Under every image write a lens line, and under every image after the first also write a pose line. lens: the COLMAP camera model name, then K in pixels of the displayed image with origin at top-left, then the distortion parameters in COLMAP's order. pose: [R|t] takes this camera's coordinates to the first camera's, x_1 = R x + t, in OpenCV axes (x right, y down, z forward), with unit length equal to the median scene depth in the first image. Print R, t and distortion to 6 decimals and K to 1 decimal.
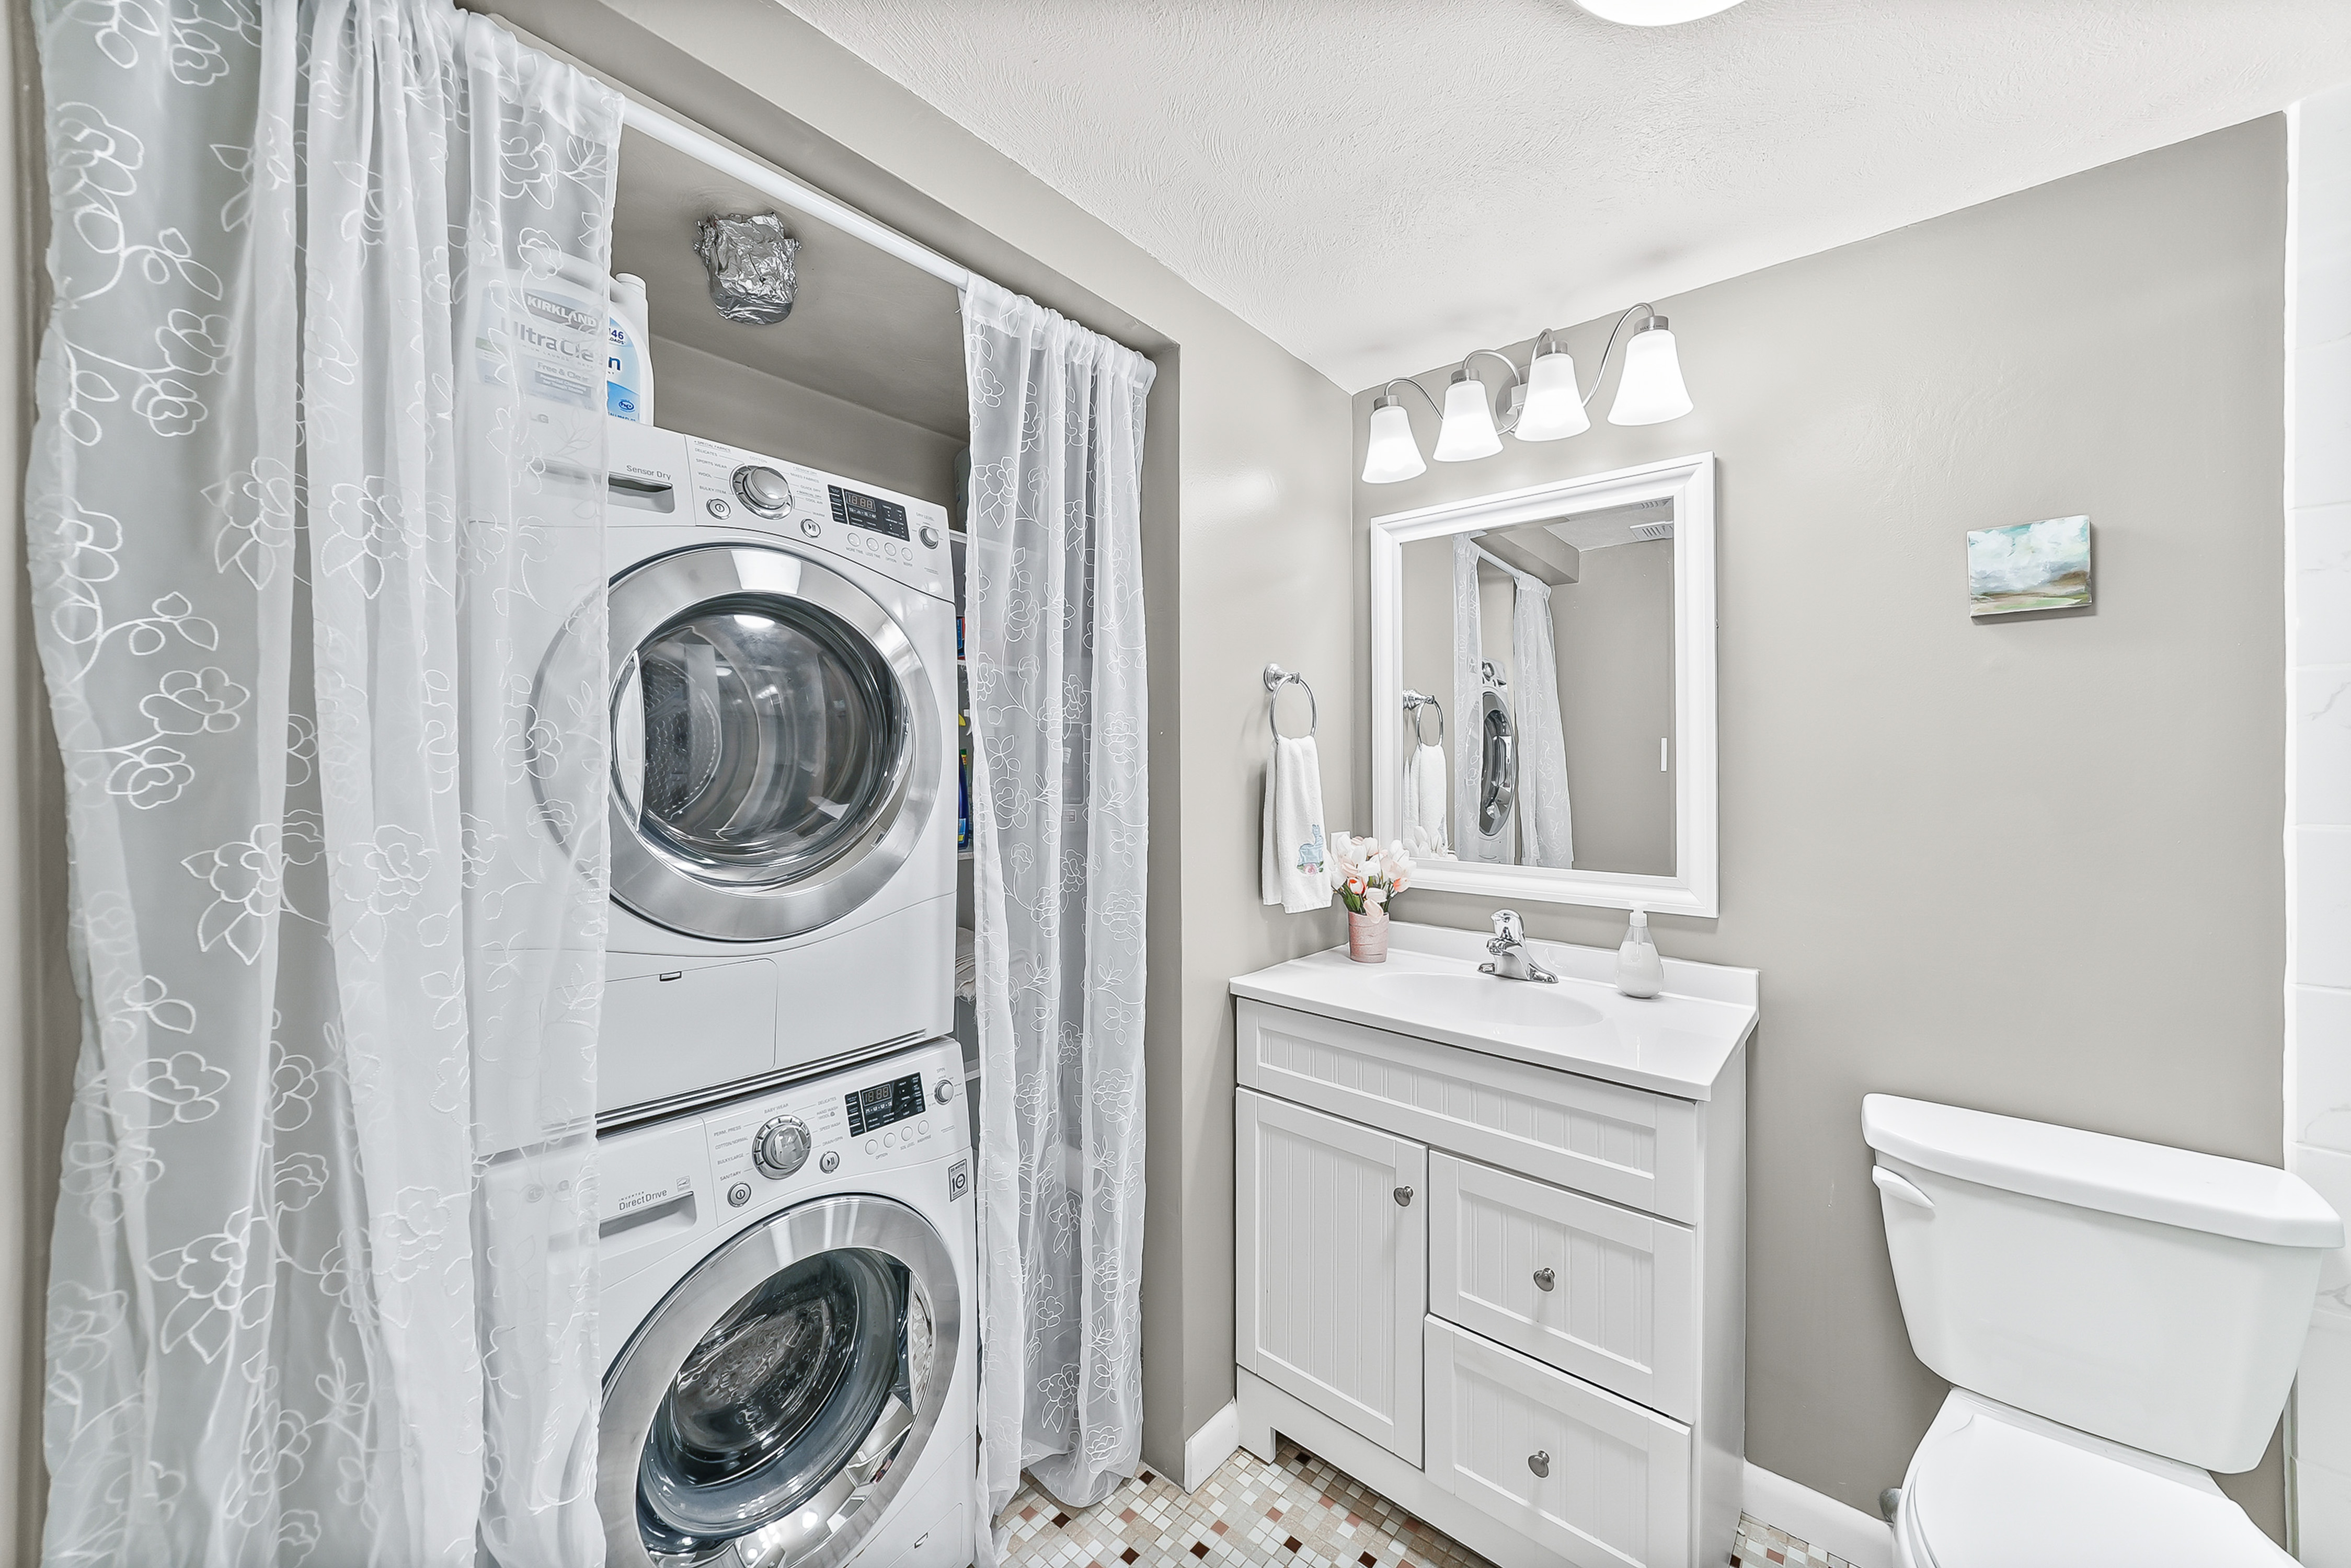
lens RADIAL K [[828.7, 0, 1182.3], [0, 828.7, 783.1], [0, 0, 1]] dist [-0.012863, 0.000150]
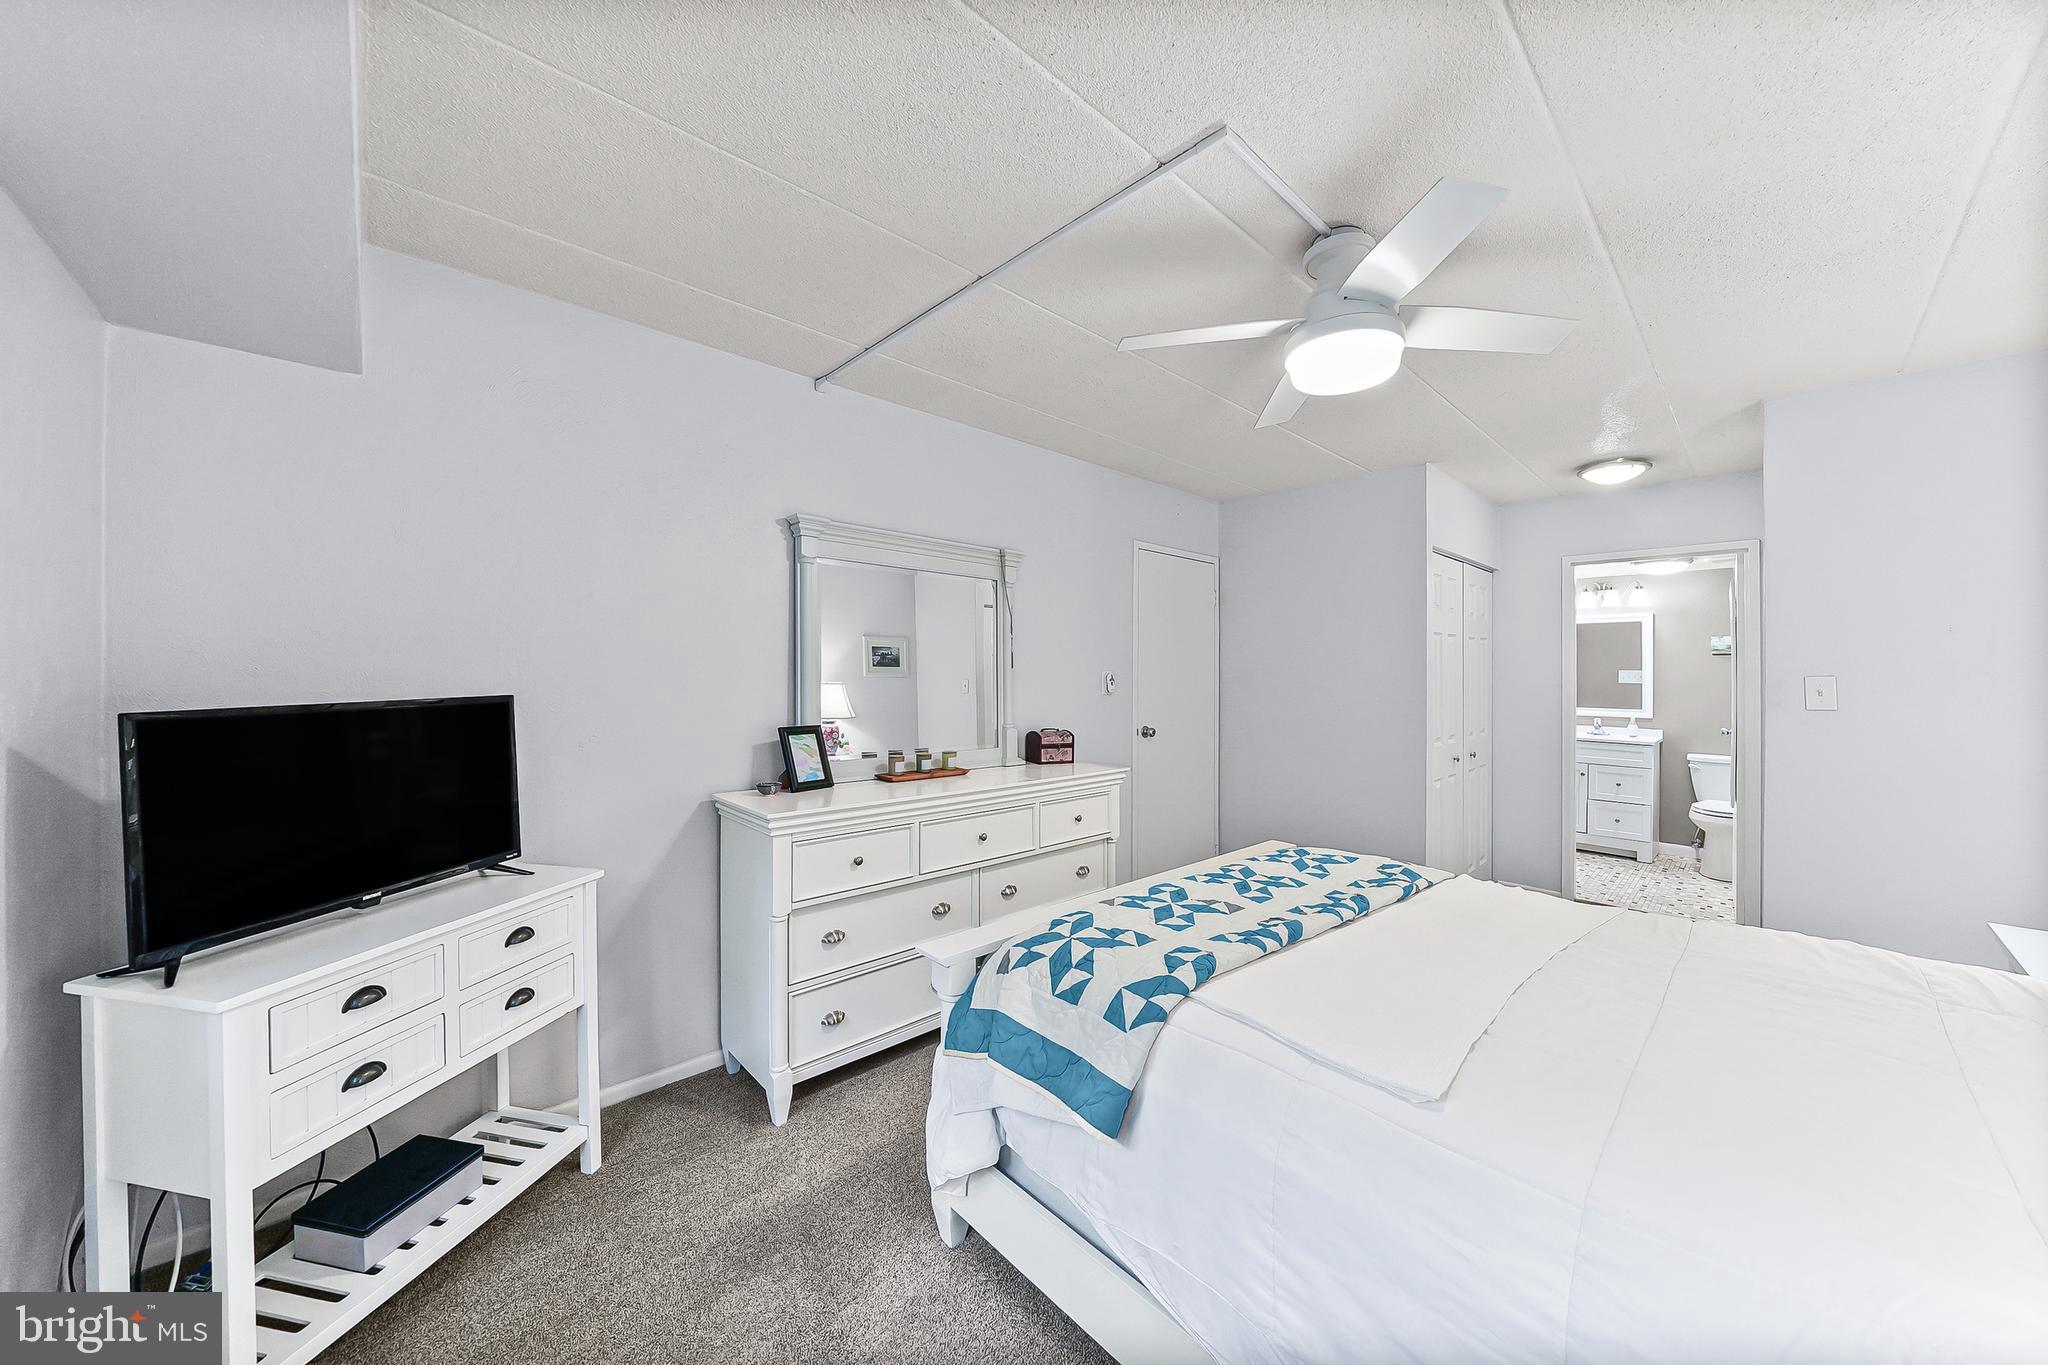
lens RADIAL K [[705.0, 0, 1031.1], [0, 705.0, 679.2], [0, 0, 1]] dist [-0.012591, 0.000397]
pose [[0.992764, 0.006156, -0.119922, -2.598937], [-0.006963, 0.999956, -0.006311, -0.000439], [0.119878, 0.007100, 0.992763, -3.658860]]
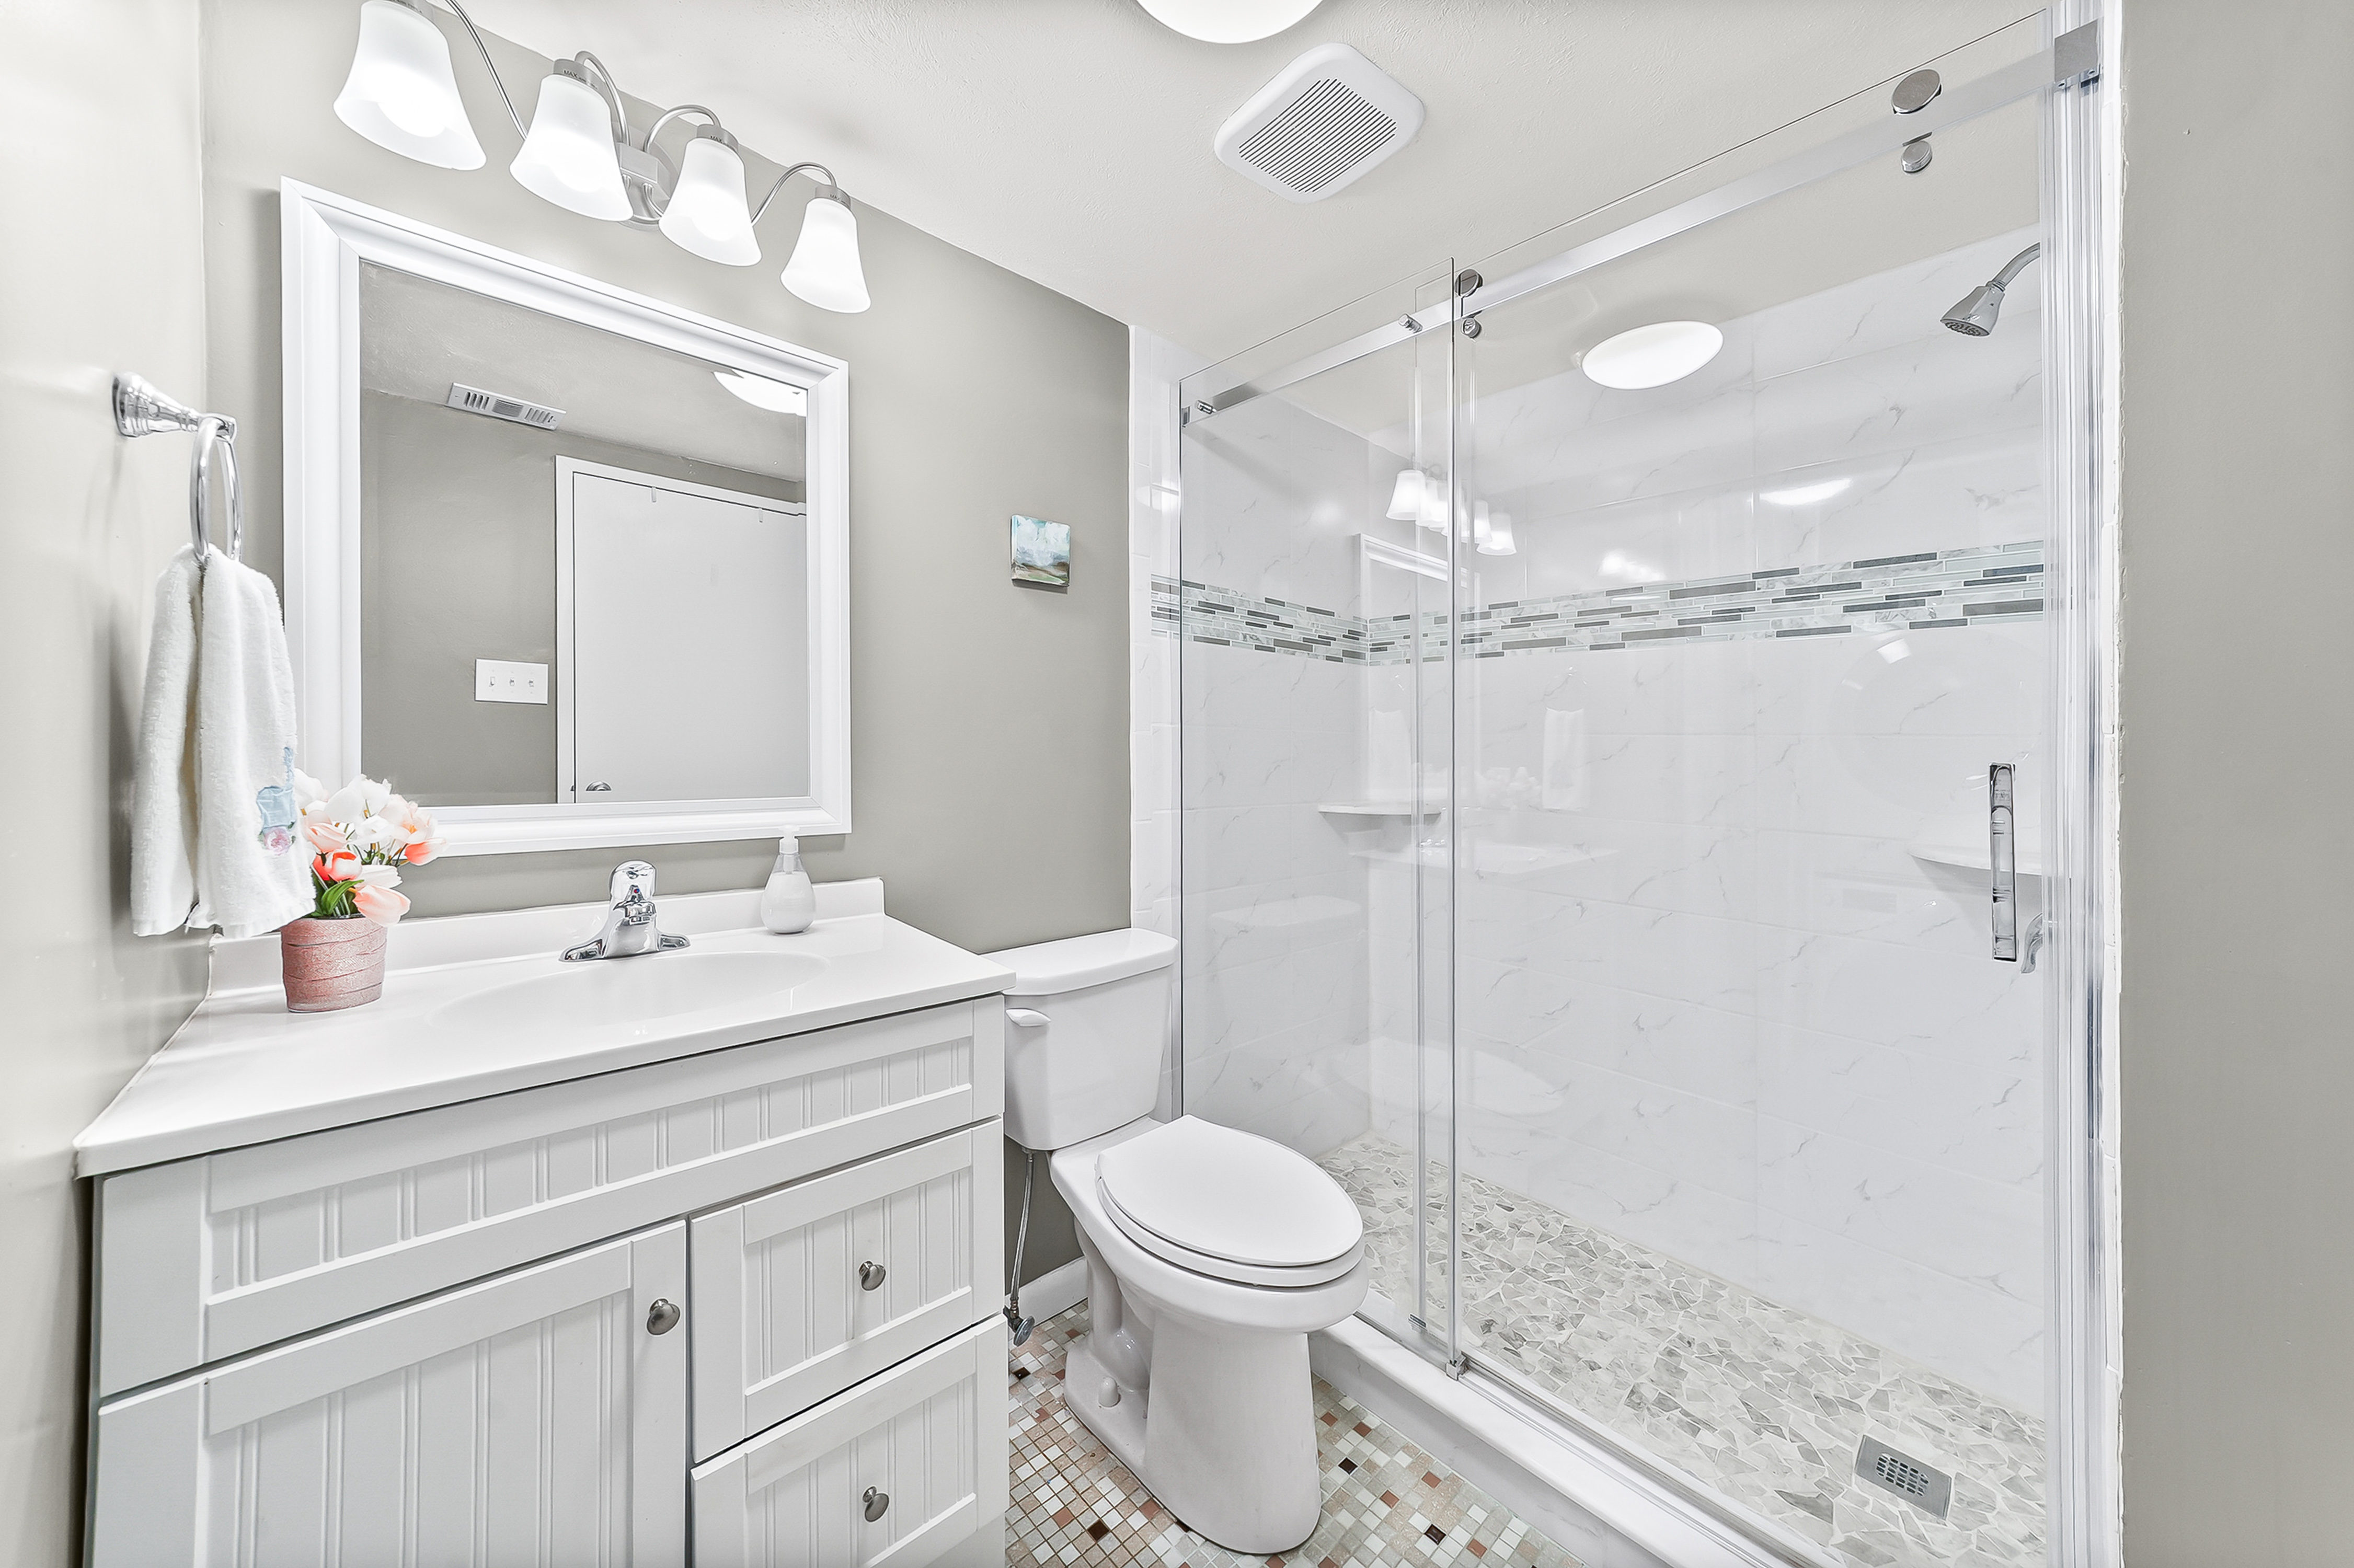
lens RADIAL K [[830.8, 0, 1171.7], [0, 830.8, 734.0], [0, 0, 1]] dist [-0.000736, 0.000055]
pose [[0.131011, 0.011118, 0.991319, -0.346592], [-0.002257, 0.999938, -0.010916, 0.064099], [-0.991378, -0.000807, 0.131028, 0.577645]]
